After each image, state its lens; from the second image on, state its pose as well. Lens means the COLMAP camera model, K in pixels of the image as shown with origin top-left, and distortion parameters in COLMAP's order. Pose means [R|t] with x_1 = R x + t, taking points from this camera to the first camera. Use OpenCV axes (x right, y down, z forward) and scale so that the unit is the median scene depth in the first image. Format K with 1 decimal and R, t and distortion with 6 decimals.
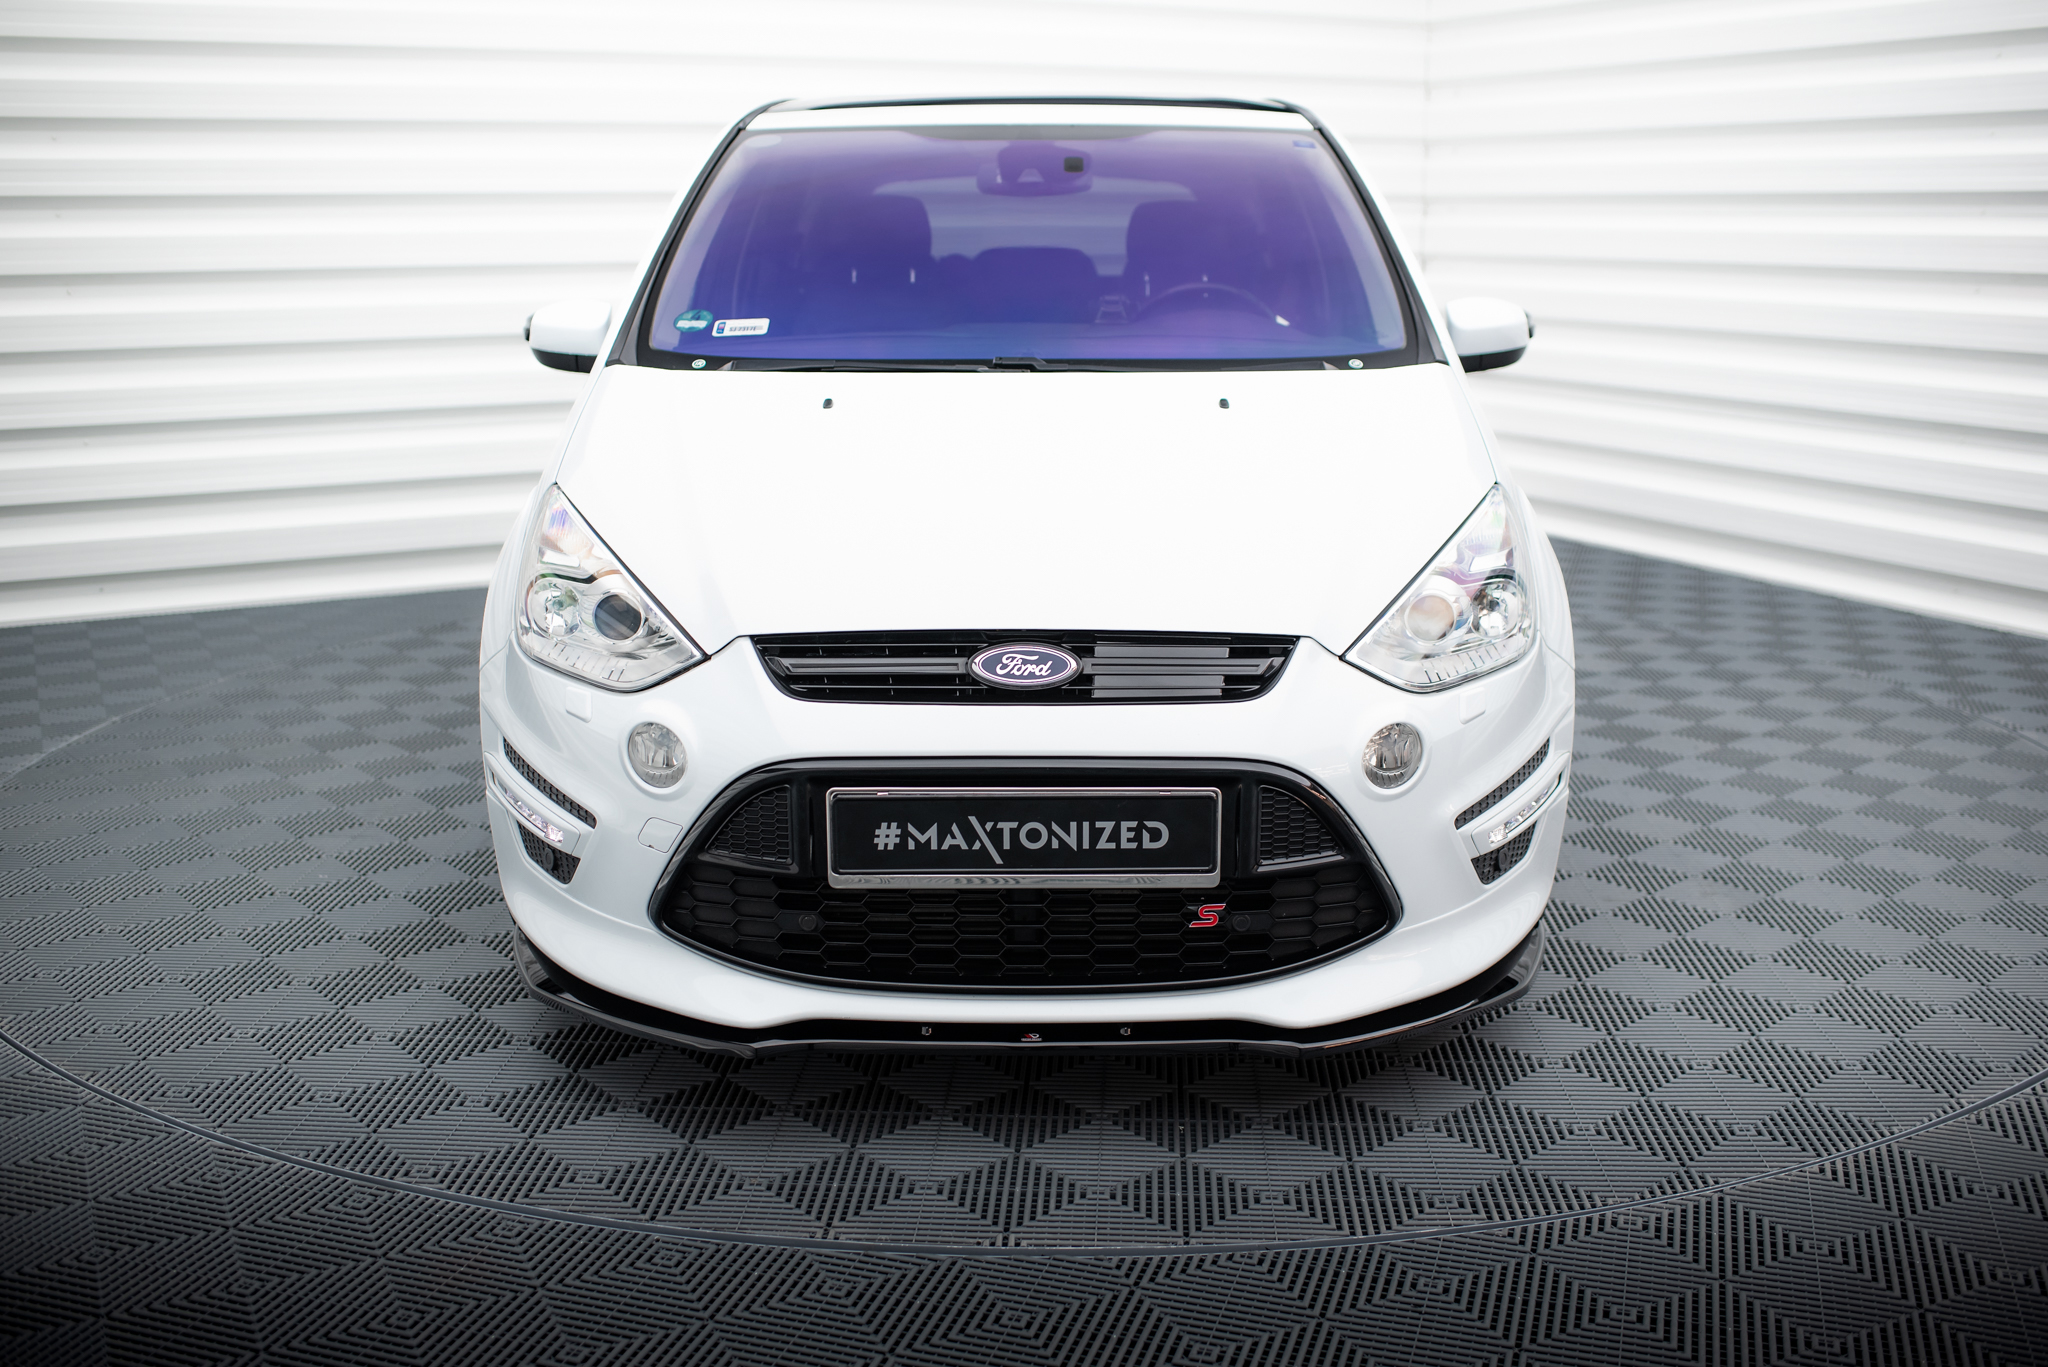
lens RADIAL K [[2055.8, 0, 1024.0], [0, 2055.8, 683.5], [0, 0, 1]] dist [-0.149181, 0.000903]
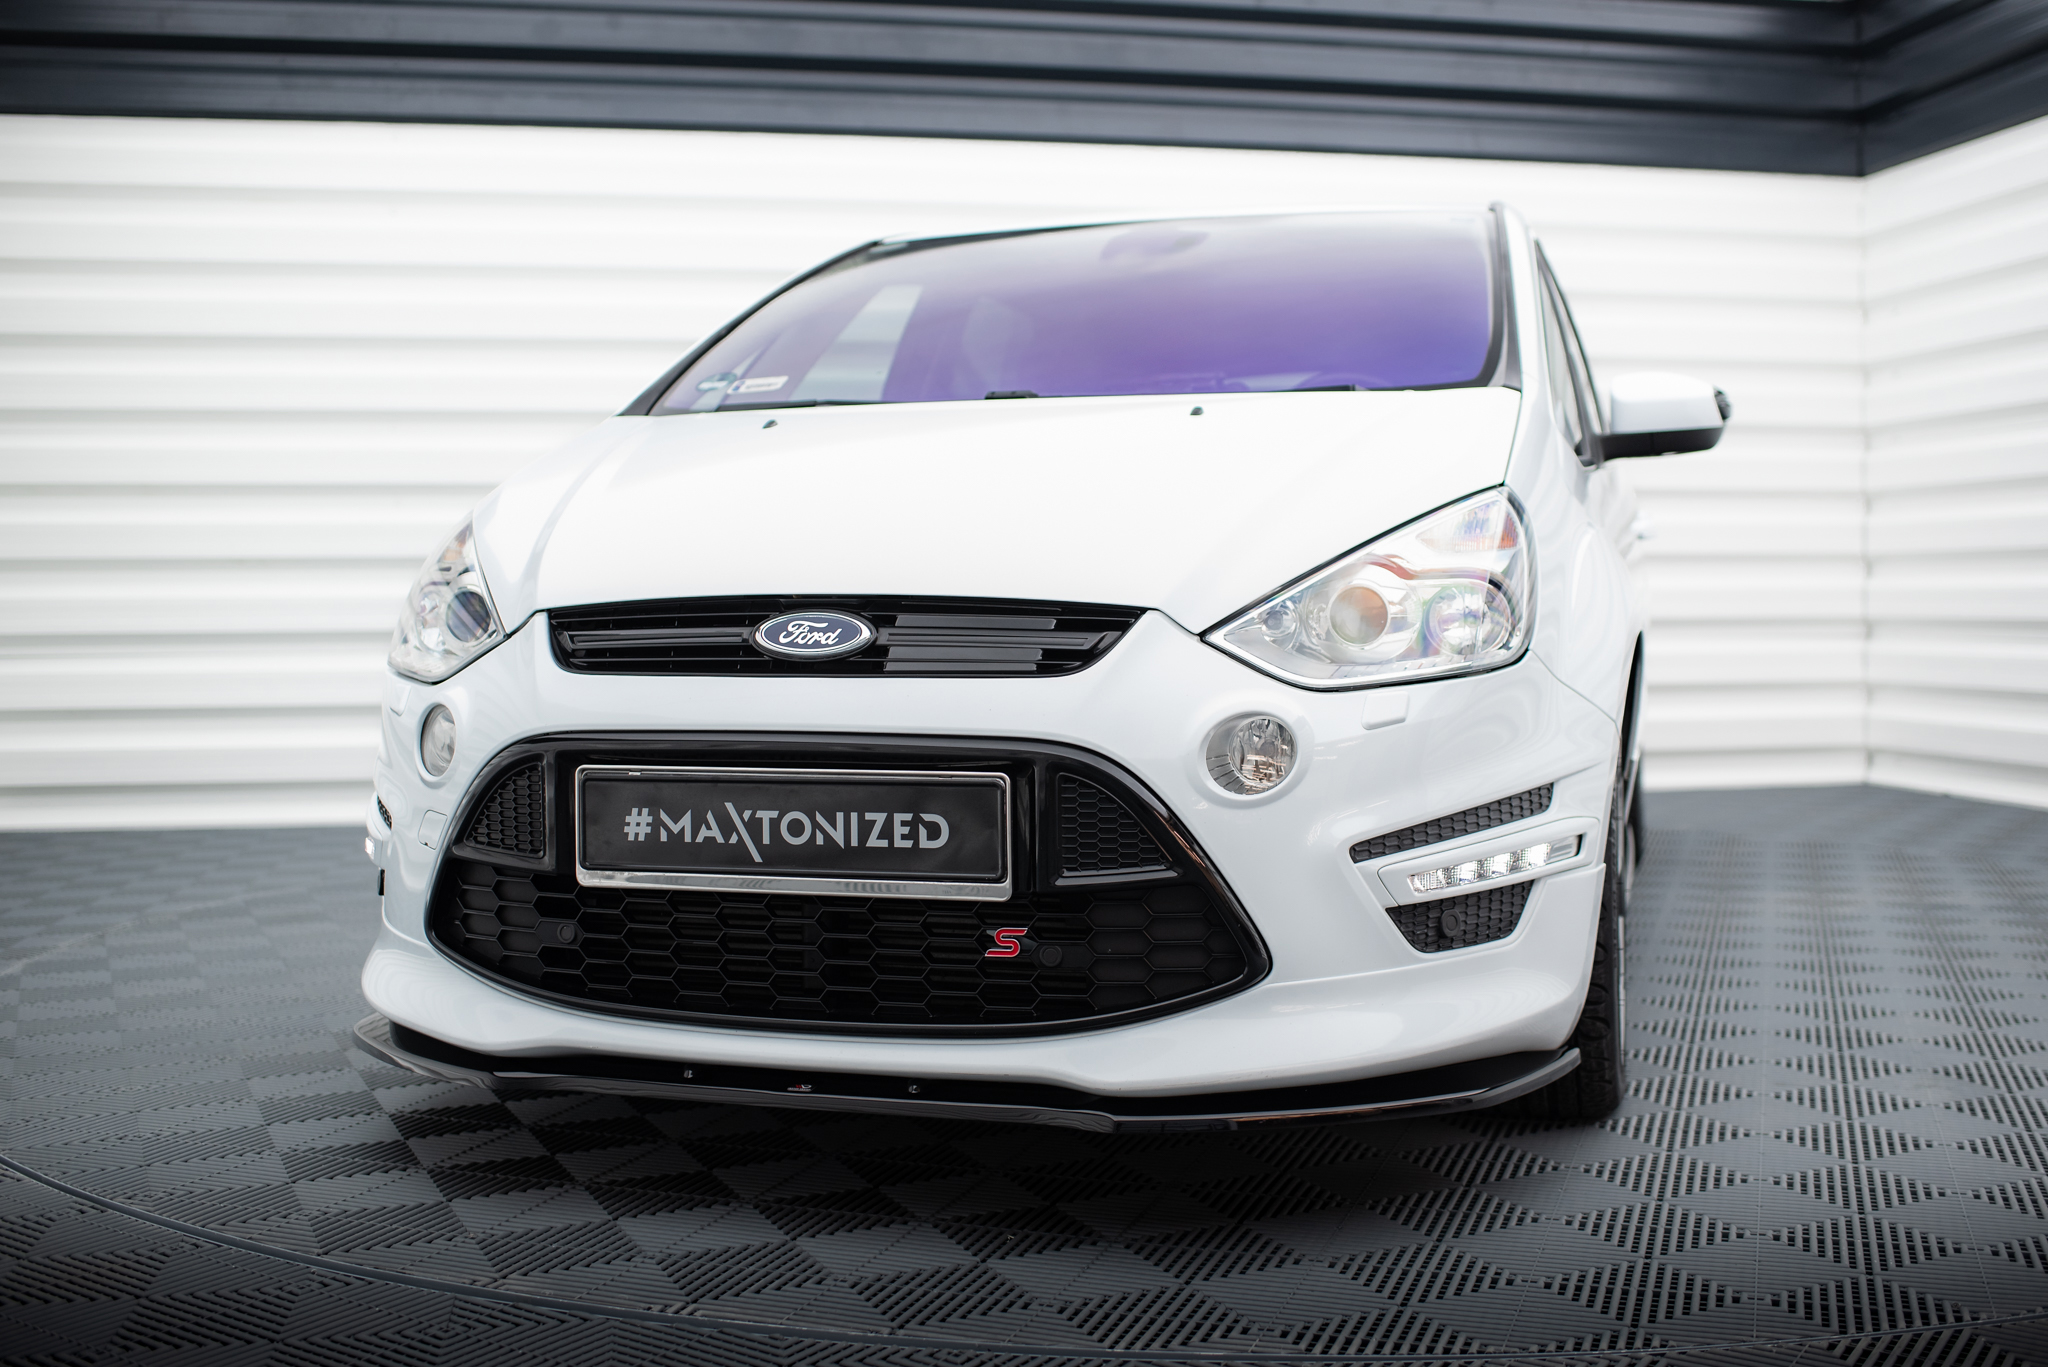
lens RADIAL K [[2086.5, 0, 1024.0], [0, 2086.5, 683.5], [0, 0, 1]] dist [-0.082935, 0.001862]
pose [[0.961023, 0.009152, -0.276318, 0.323331], [-0.058462, 0.983578, -0.170751, 0.153619], [0.270218, 0.180250, 0.945776, 0.212070]]
